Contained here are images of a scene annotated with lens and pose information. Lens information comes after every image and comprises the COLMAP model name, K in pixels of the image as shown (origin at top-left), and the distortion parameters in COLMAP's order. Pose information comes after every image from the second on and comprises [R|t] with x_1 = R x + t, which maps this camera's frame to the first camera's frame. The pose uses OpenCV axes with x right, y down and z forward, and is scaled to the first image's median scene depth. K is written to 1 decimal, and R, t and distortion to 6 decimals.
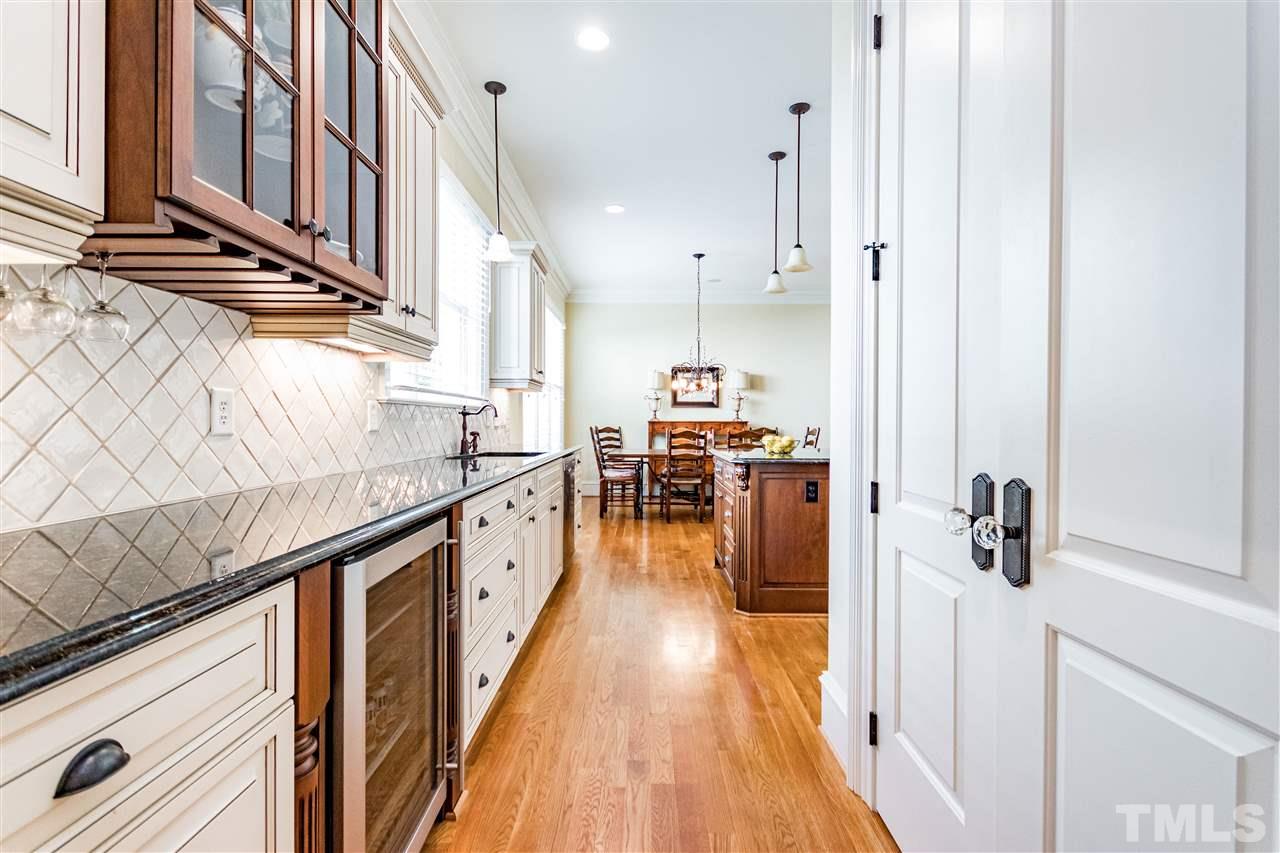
lens RADIAL K [[587.0, 0, 642.3], [0, 587.0, 428.7], [0, 0, 1]] dist [0.013572, -0.008280]
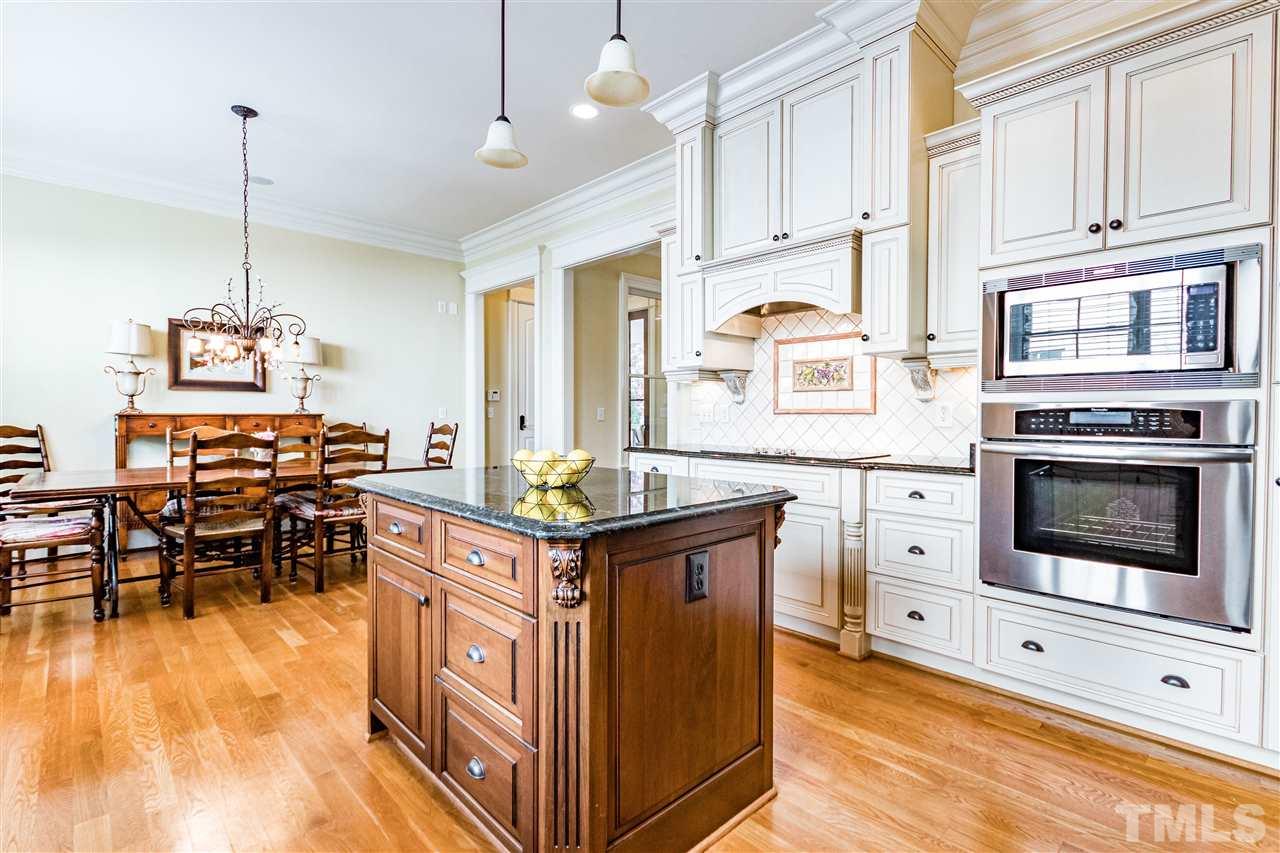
lens RADIAL K [[587.0, 0, 642.3], [0, 587.0, 428.7], [0, 0, 1]] dist [0.013572, -0.008280]
pose [[0.718115, -0.017860, 0.695695, -0.021502], [0.007245, 0.999808, 0.018189, -0.005929], [-0.695887, -0.008022, 0.718107, 0.298293]]
